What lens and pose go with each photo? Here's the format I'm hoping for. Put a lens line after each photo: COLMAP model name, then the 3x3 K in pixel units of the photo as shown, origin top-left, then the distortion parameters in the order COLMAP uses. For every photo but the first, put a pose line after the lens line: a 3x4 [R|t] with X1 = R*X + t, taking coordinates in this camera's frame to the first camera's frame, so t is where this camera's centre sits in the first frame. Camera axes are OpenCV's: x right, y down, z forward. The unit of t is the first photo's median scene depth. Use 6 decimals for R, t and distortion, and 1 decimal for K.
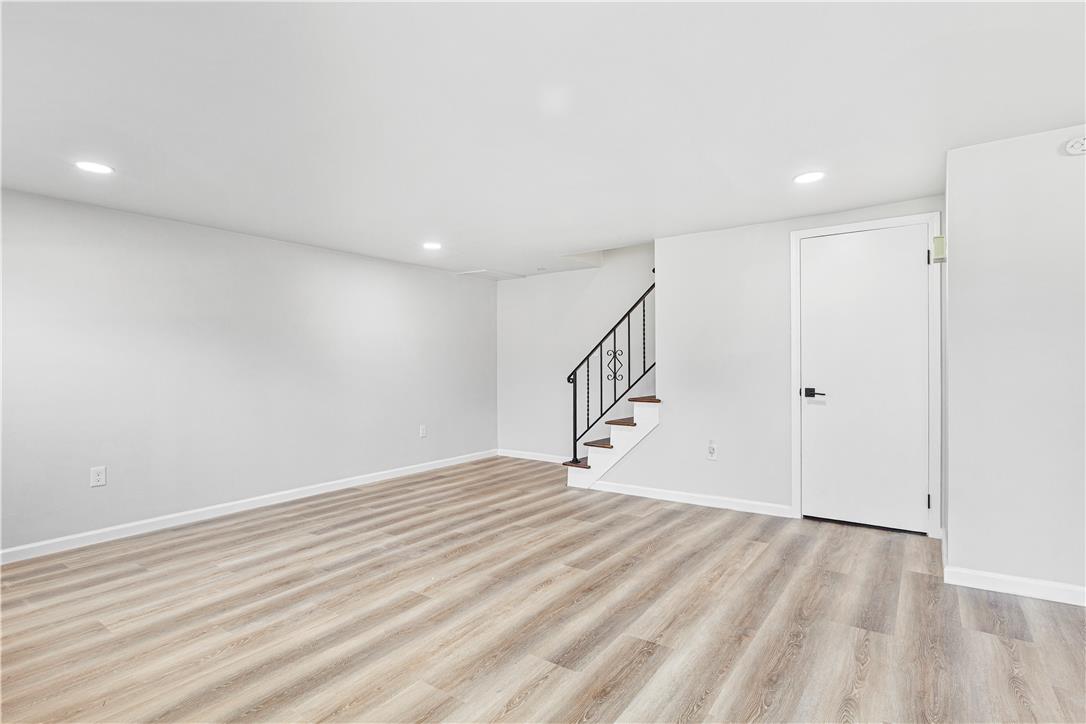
lens RADIAL K [[538.5, 0, 543.0], [0, 538.5, 362.0], [0, 0, 1]] dist [-0.005636, -0.000739]
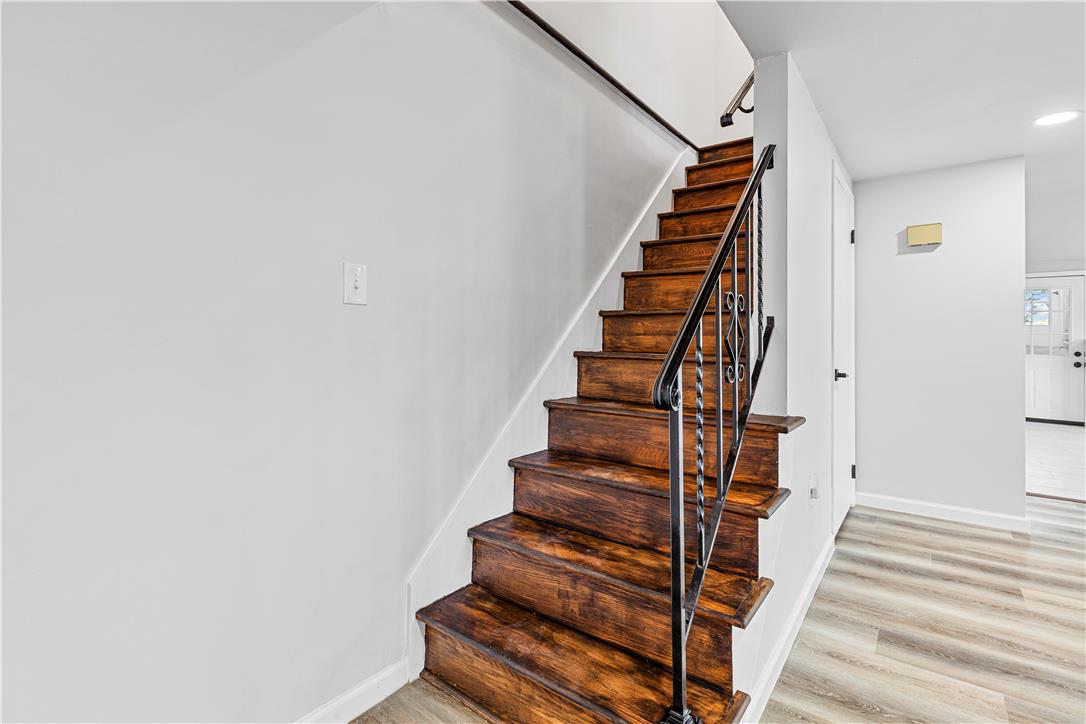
lens RADIAL K [[498.2, 0, 549.1], [0, 498.2, 329.0], [0, 0, 1]] dist [0.000147, 0.000041]
pose [[0.023063, 0.021643, 0.999500, -0.248602], [-0.011284, 0.999708, -0.021387, 0.010791], [-0.999670, -0.010785, 0.023300, 1.485813]]
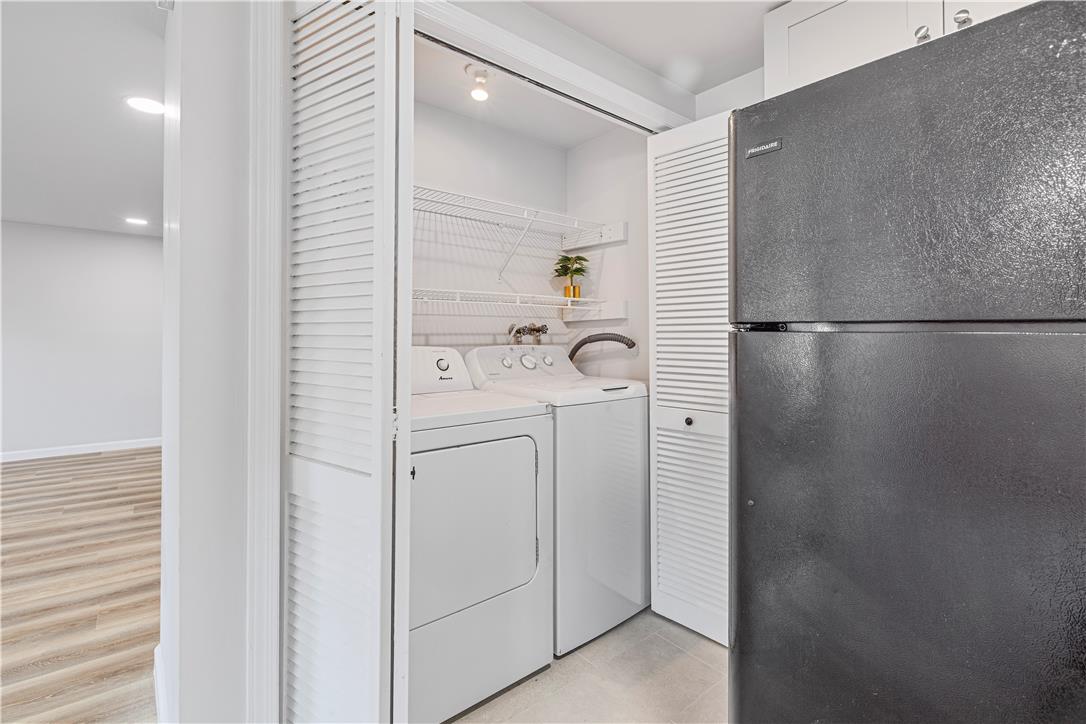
lens RADIAL K [[498.2, 0, 549.1], [0, 498.2, 329.0], [0, 0, 1]] dist [0.000147, 0.000041]
pose [[0.964480, 0.006397, -0.264077, 1.053202], [-0.008374, 0.999945, -0.006361, -0.017373], [0.264022, 0.008347, 0.964481, 0.385534]]
